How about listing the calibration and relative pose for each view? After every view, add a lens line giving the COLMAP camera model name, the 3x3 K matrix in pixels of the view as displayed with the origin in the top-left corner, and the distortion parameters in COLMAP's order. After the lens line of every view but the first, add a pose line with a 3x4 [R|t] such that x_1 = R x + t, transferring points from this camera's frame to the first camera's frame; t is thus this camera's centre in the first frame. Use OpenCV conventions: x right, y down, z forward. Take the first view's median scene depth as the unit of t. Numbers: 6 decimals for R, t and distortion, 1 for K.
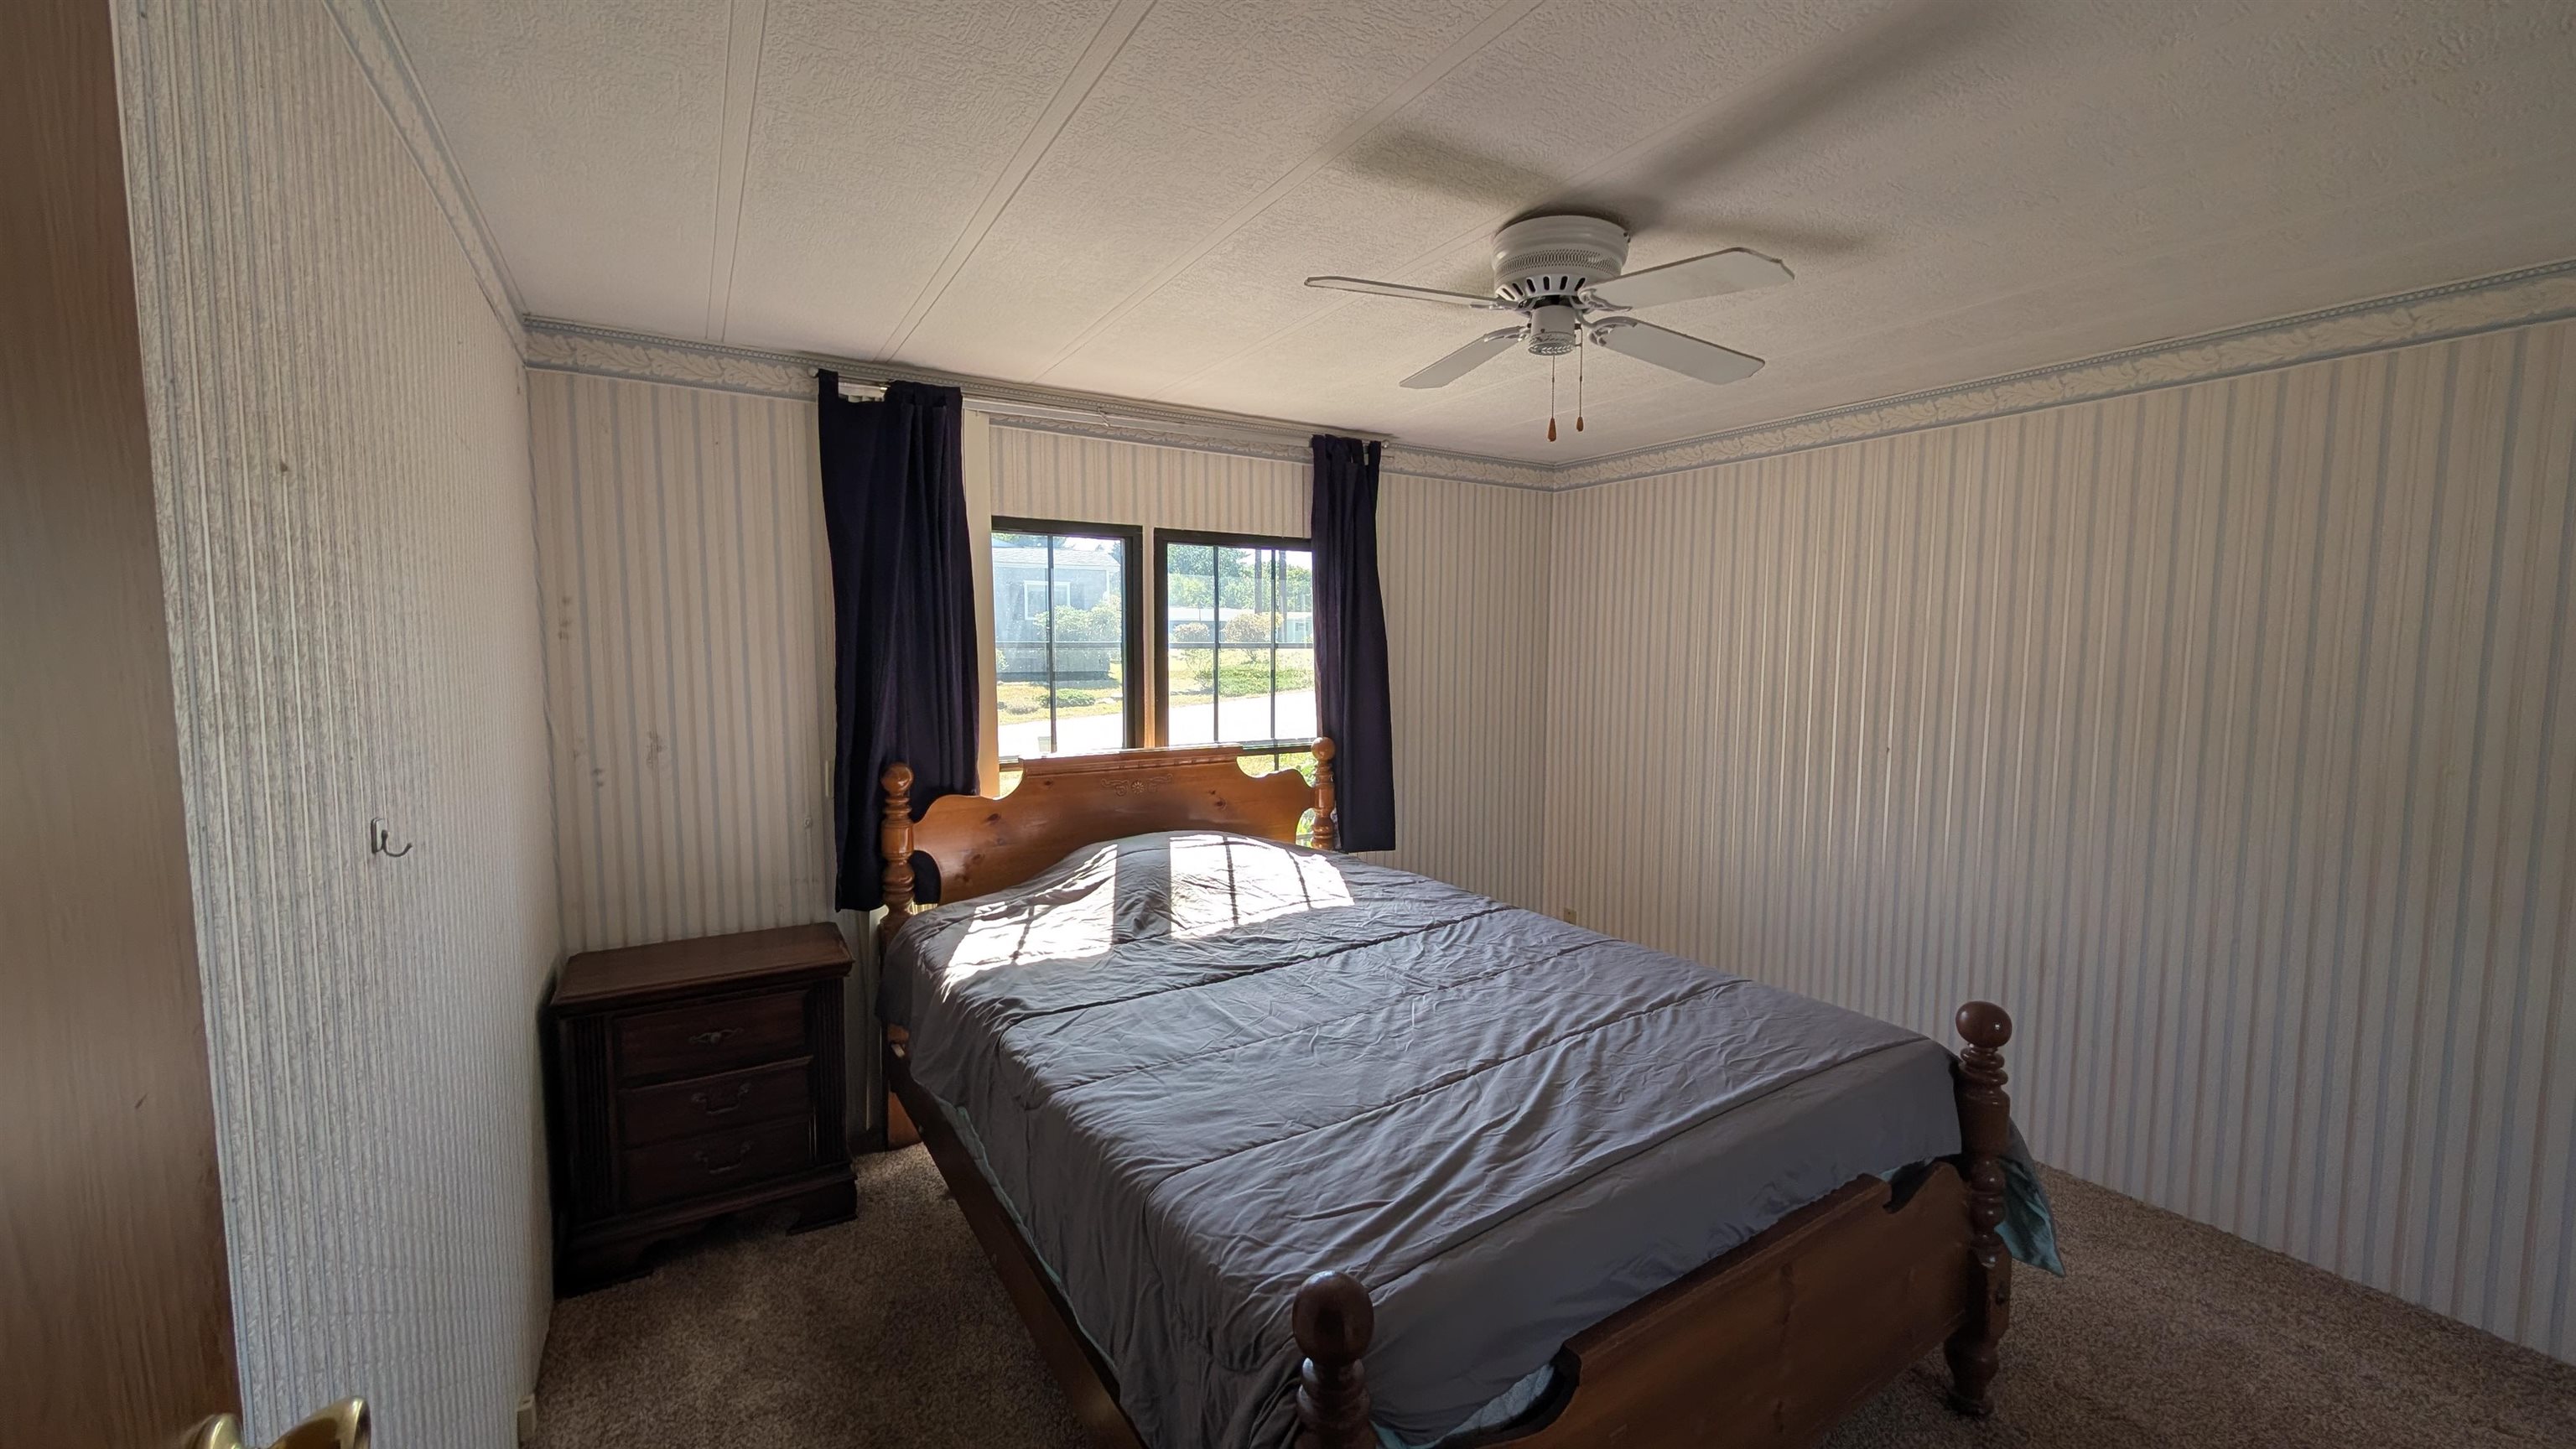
lens RADIAL K [[979.4, 0, 1295.5], [0, 979.4, 720.1], [0, 0, 1]] dist [0.001449, 0.000086]
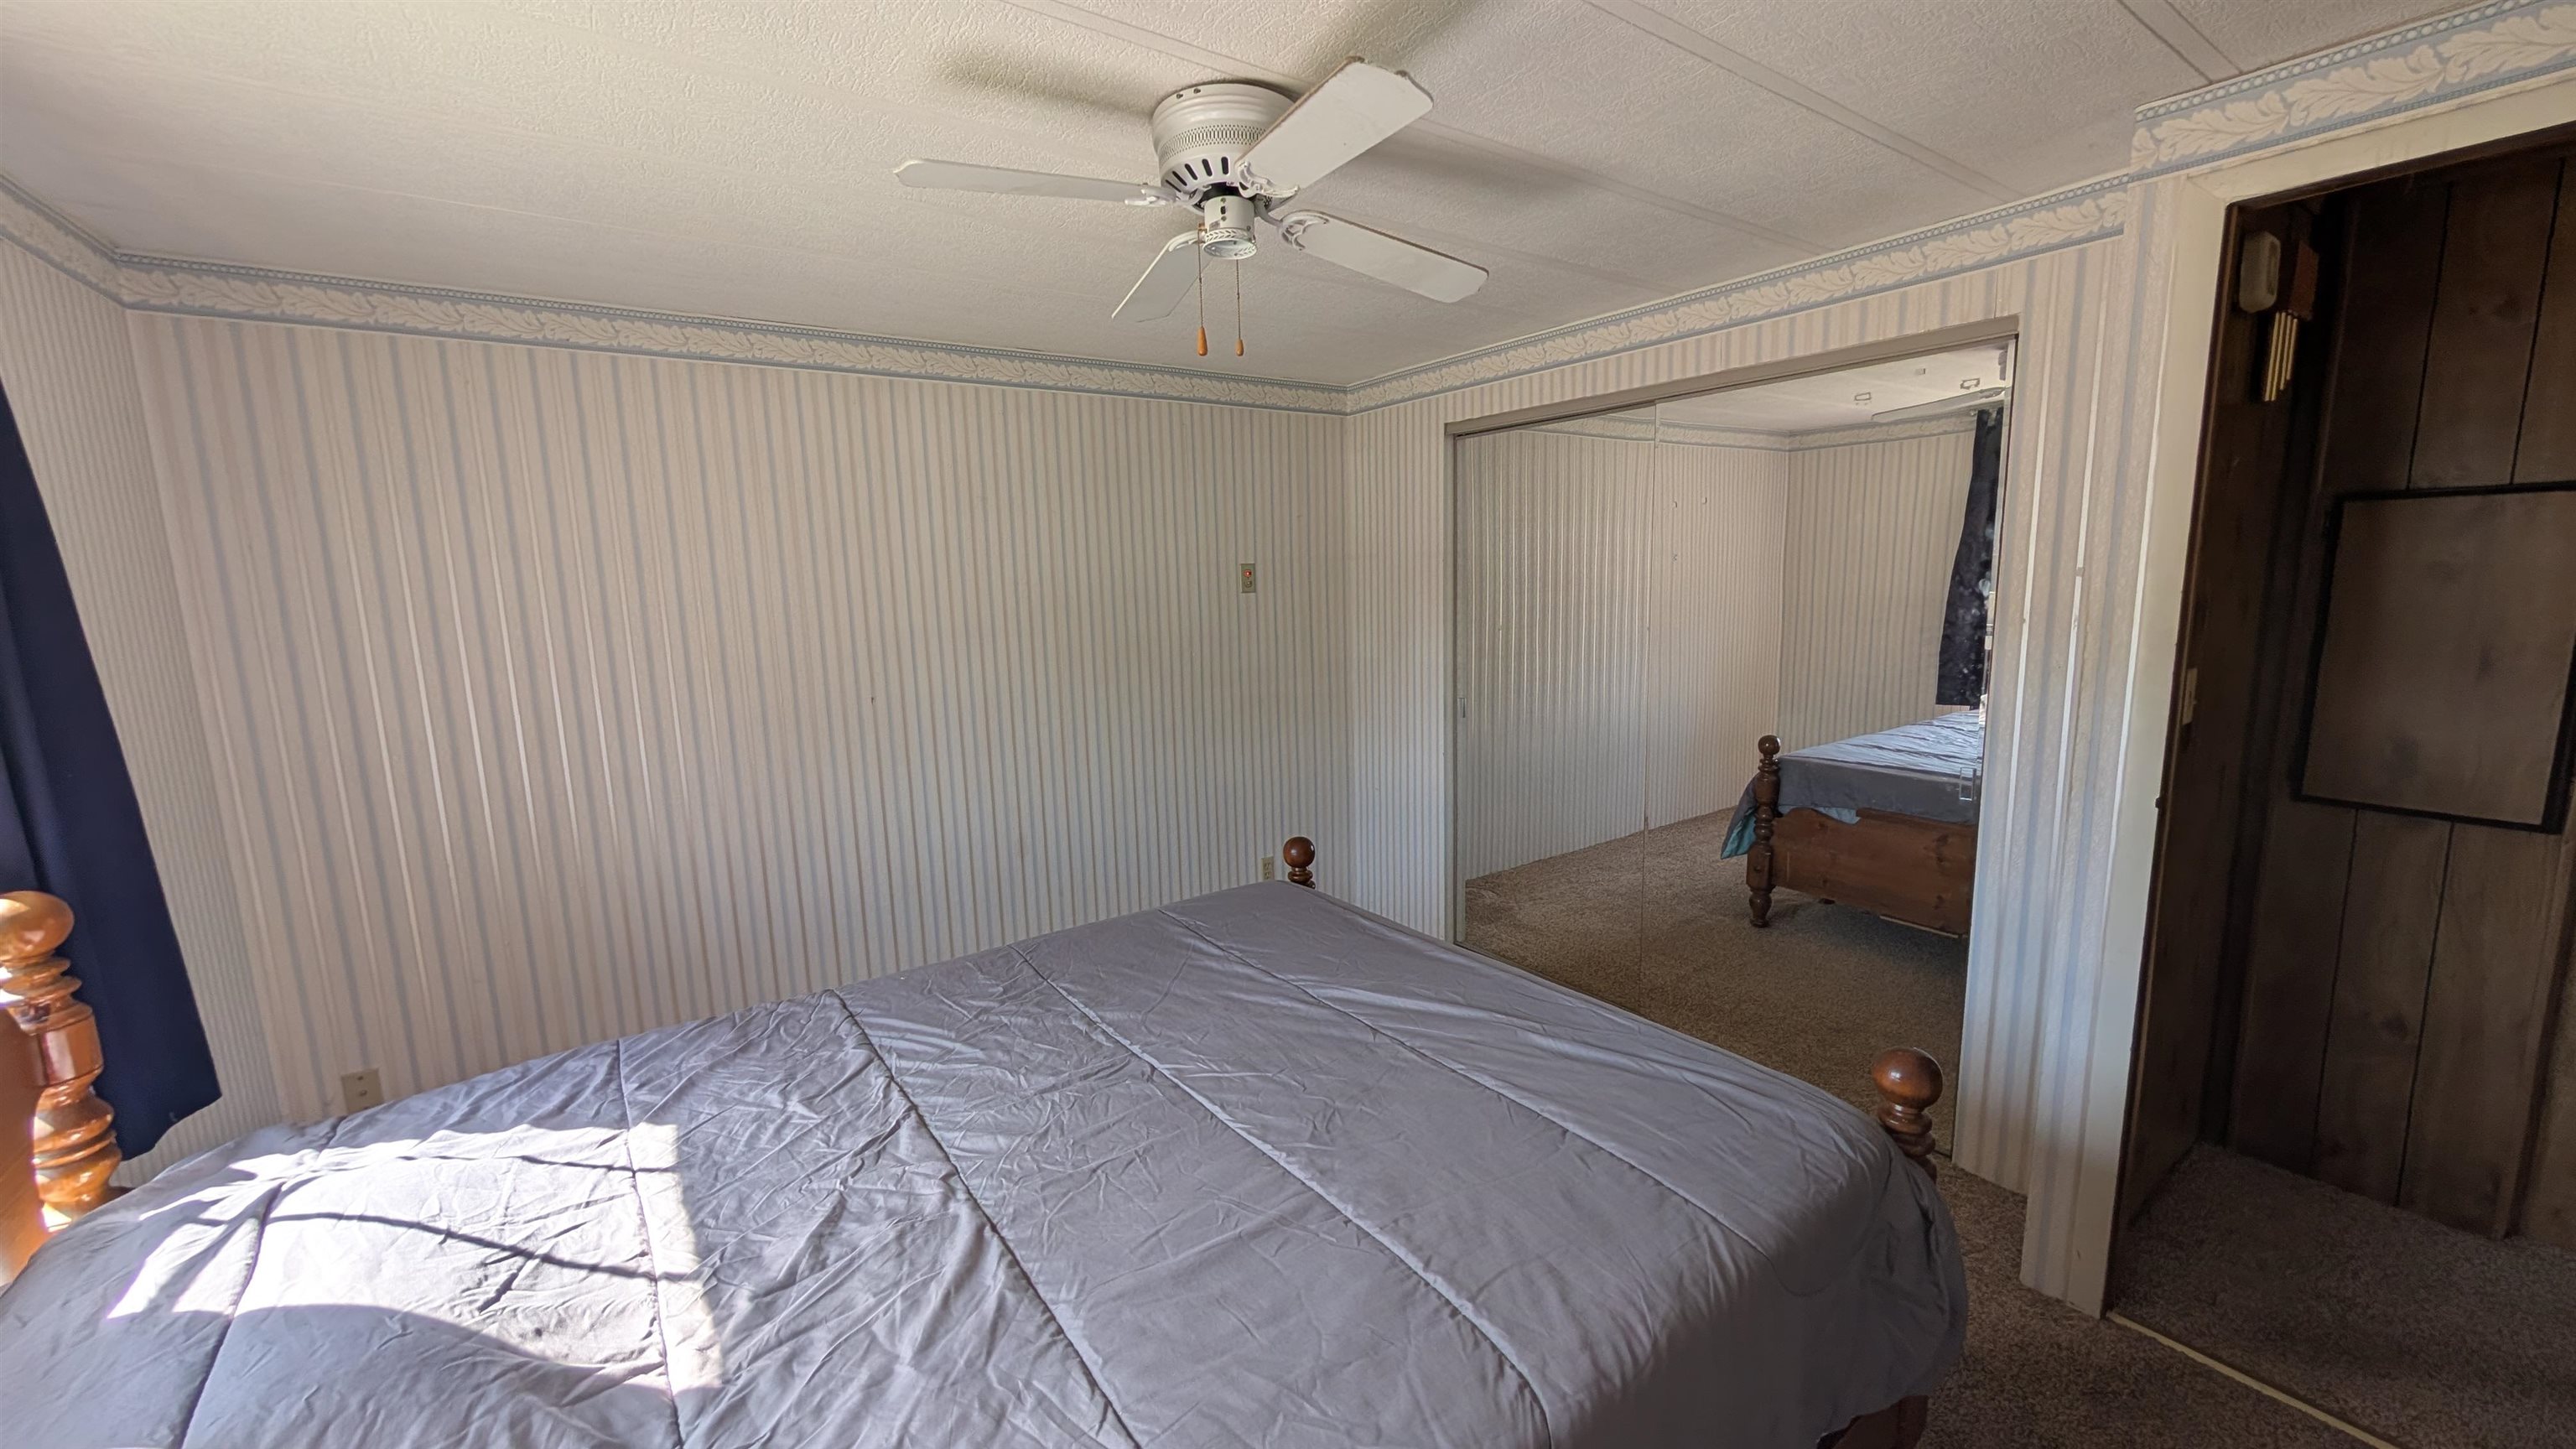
lens RADIAL K [[979.4, 0, 1291.0], [0, 979.4, 720.0], [0, 0, 1]] dist [0.001449, 0.000086]
pose [[-0.061855, -0.151837, 0.986468, -0.468947], [0.106440, 0.981721, 0.157781, -0.071474], [-0.992393, 0.114759, -0.044563, 0.739680]]
